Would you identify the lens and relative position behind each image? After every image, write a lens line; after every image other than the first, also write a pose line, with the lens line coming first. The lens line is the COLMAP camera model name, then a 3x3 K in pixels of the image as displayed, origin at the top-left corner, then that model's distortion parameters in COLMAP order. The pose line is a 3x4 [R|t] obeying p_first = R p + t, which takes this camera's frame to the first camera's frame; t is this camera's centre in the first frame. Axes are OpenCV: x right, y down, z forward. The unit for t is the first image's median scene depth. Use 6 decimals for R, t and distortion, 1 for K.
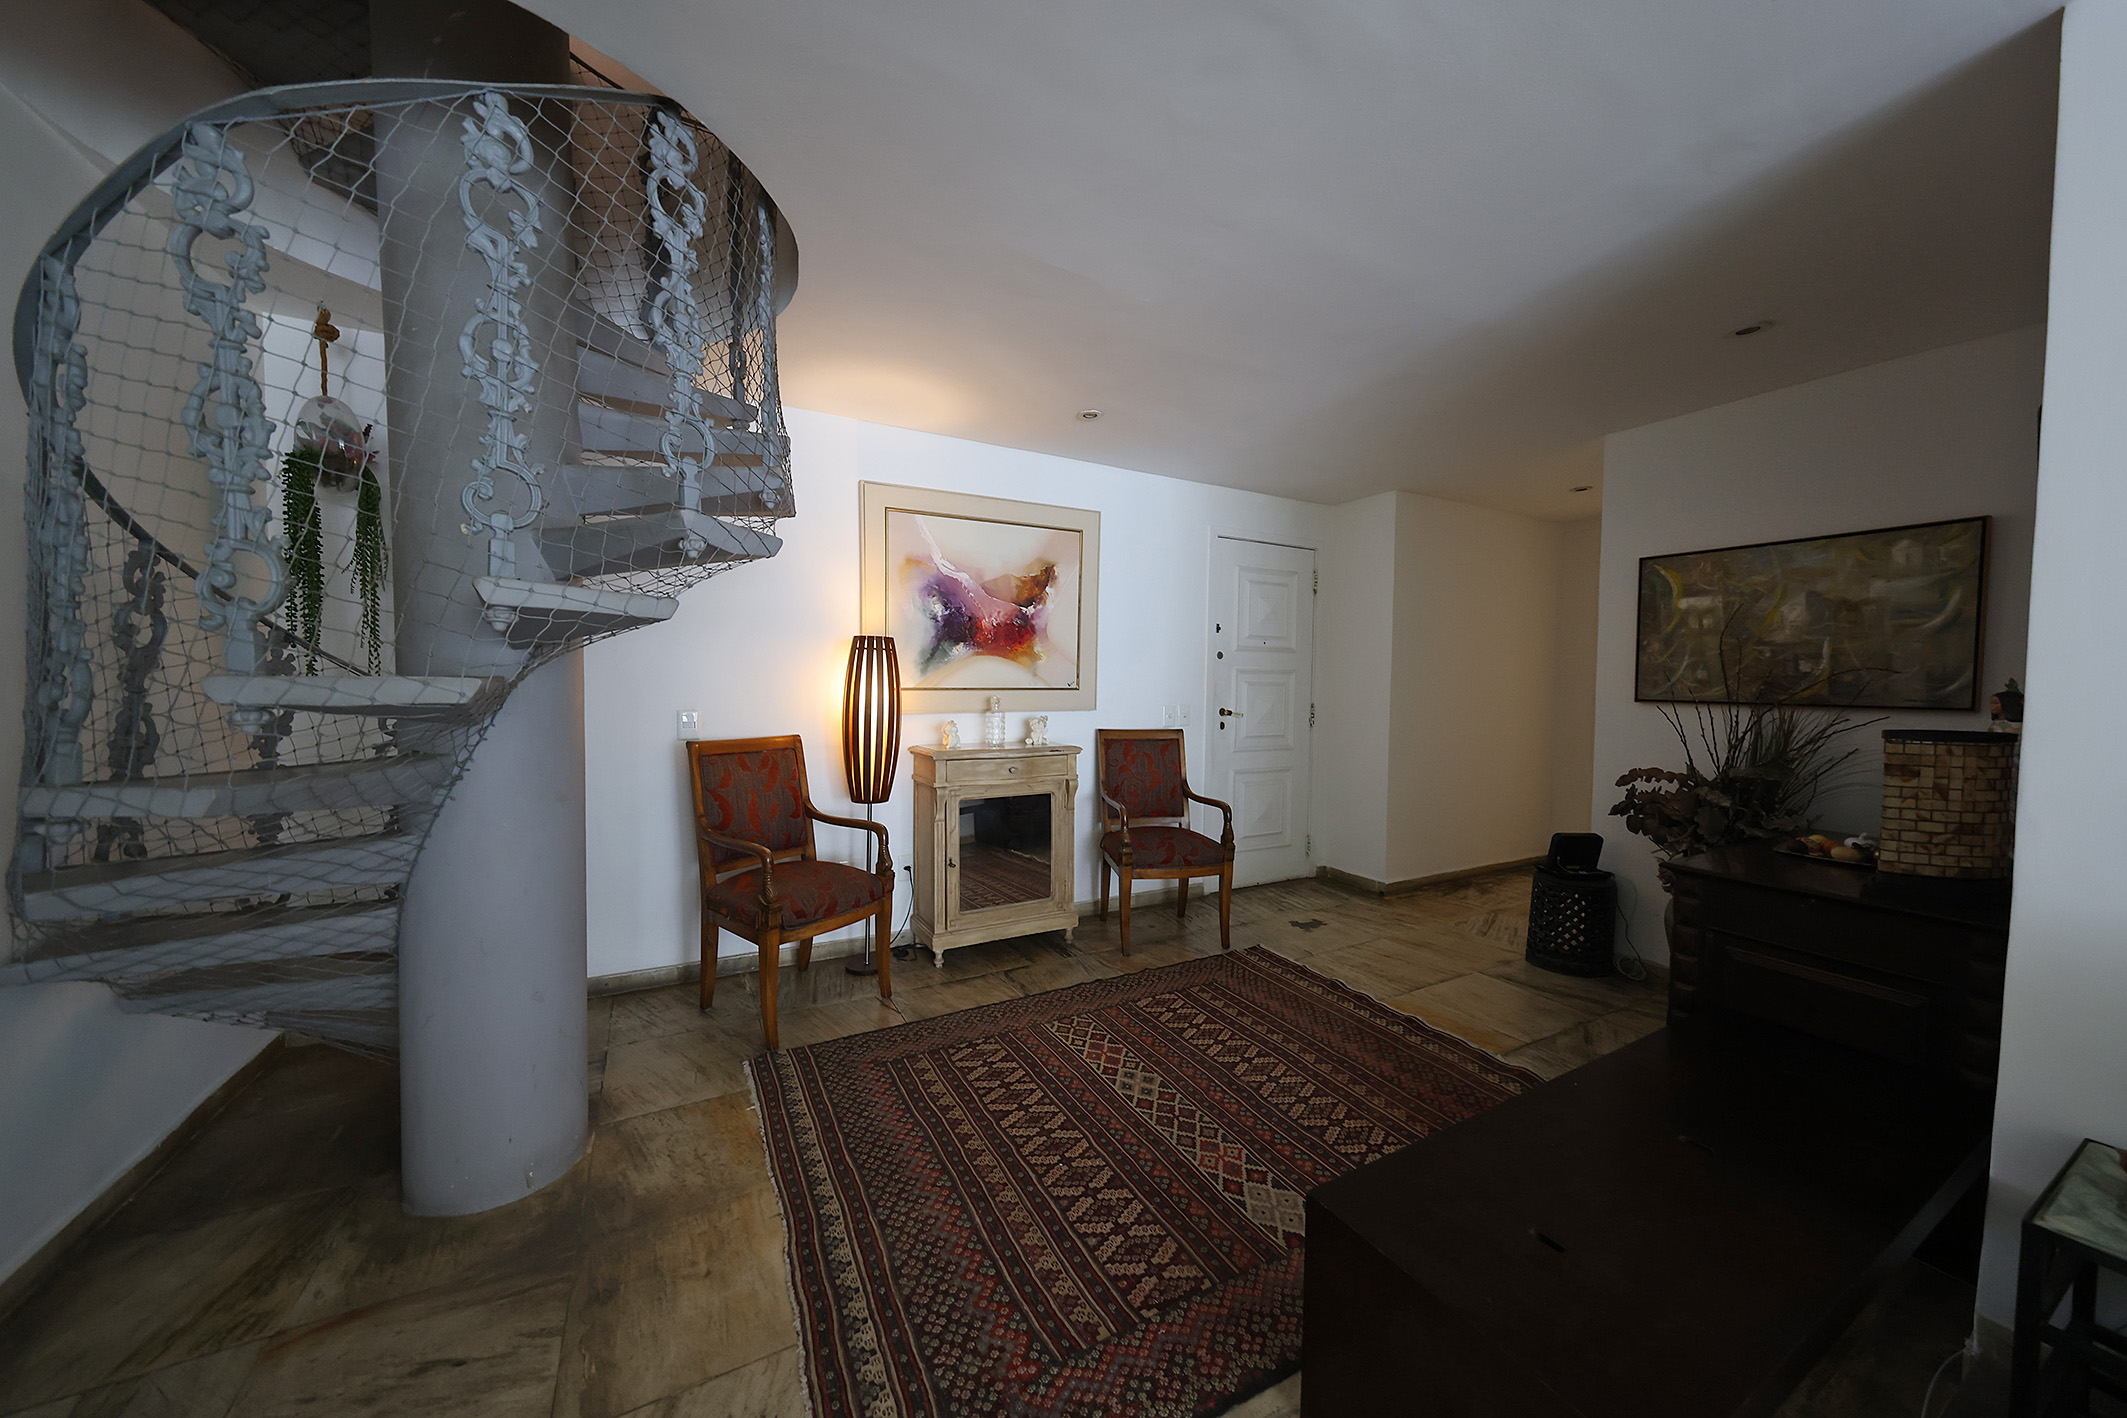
lens RADIAL K [[714.6, 0, 1057.7], [0, 714.6, 703.4], [0, 0, 1]] dist [-0.000326, 0.000063]
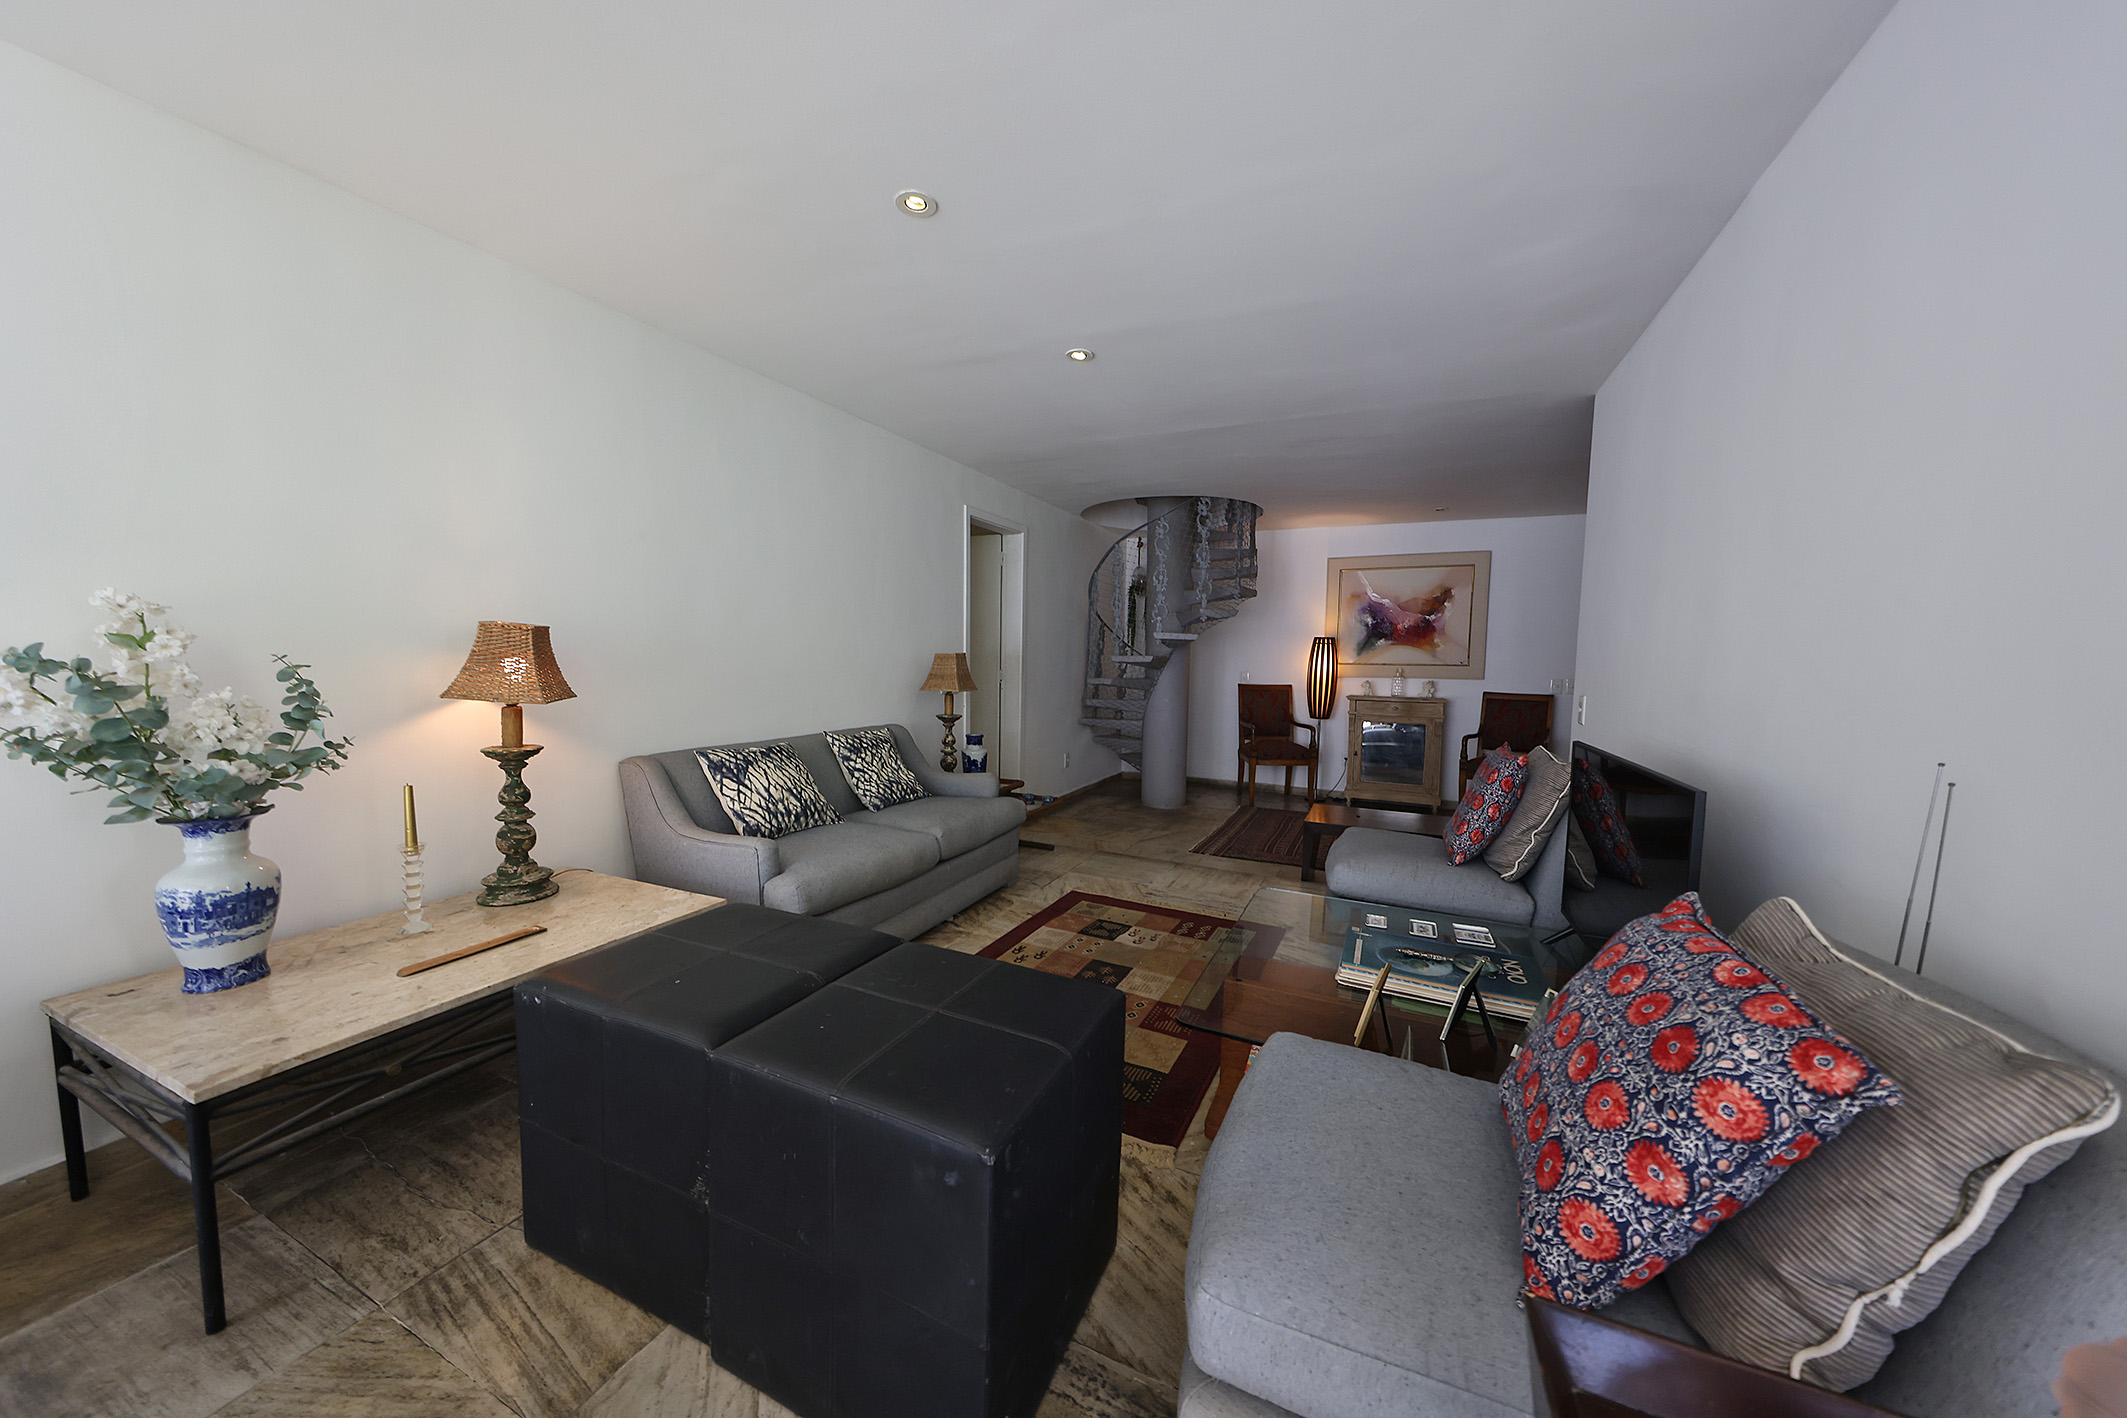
lens RADIAL K [[718.7, 0, 1060.8], [0, 718.7, 700.6], [0, 0, 1]] dist [-0.001354, 0.000586]
pose [[0.595579, 0.057224, -0.801256, 1.013401], [-0.034865, 0.998361, 0.045385, 0.022035], [0.802540, 0.000905, 0.596598, -0.880240]]
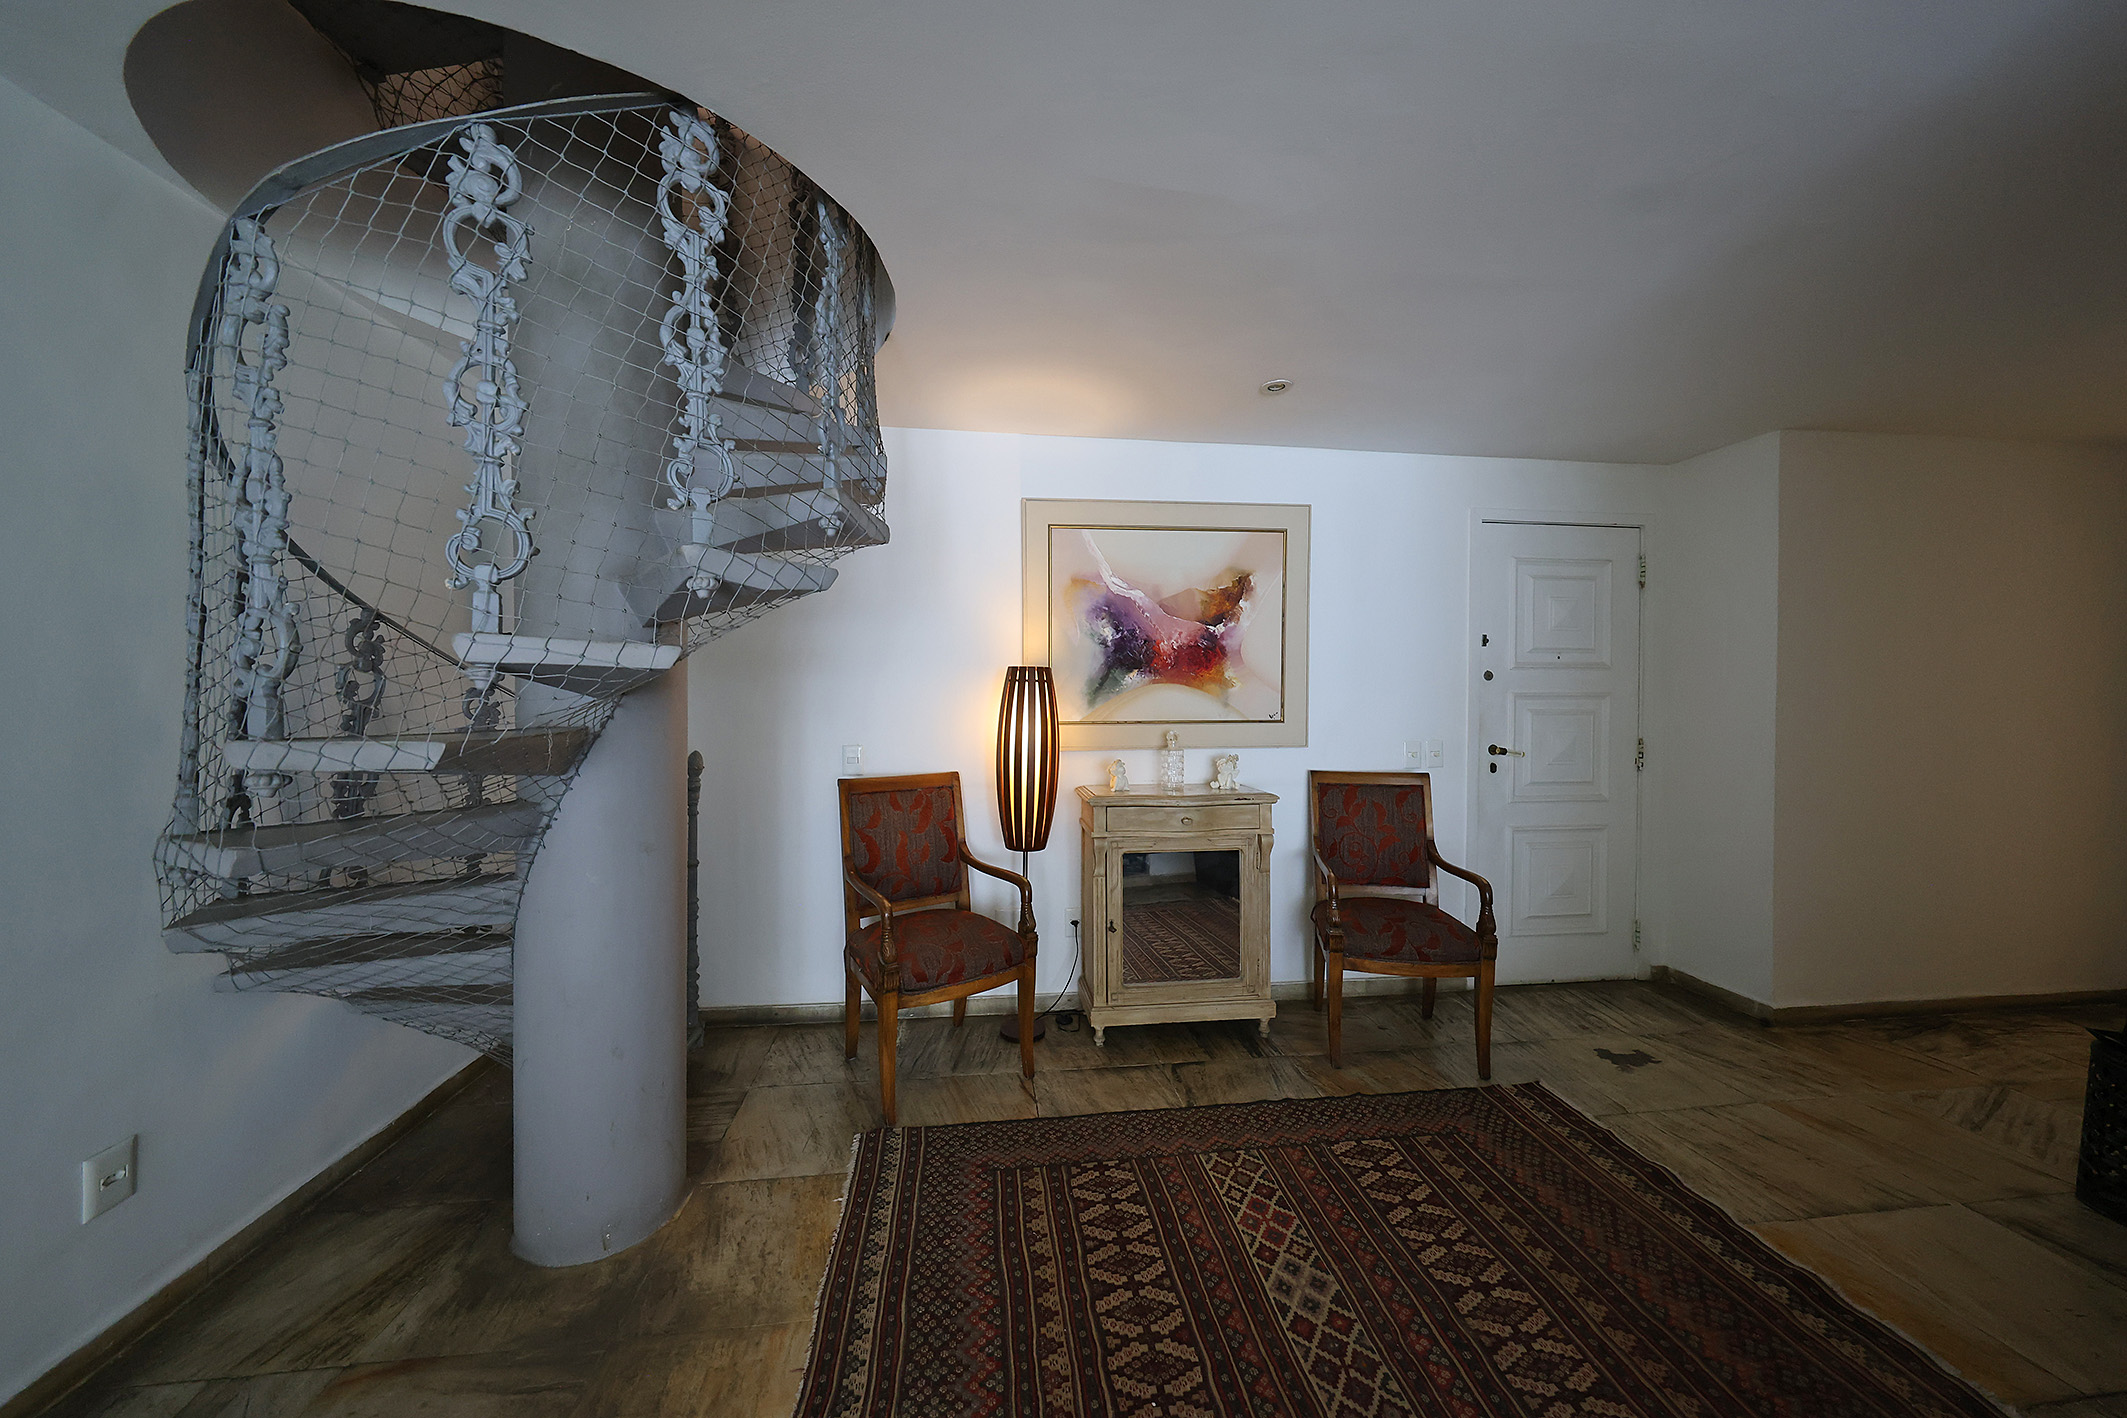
lens RADIAL K [[718.7, 0, 1060.8], [0, 718.7, 700.6], [0, 0, 1]] dist [-0.001354, 0.000586]
pose [[0.932392, -0.005132, -0.361413, 0.118583], [-0.004151, 0.999681, -0.024906, -0.029768], [0.361425, 0.024722, 0.932073, 0.177192]]
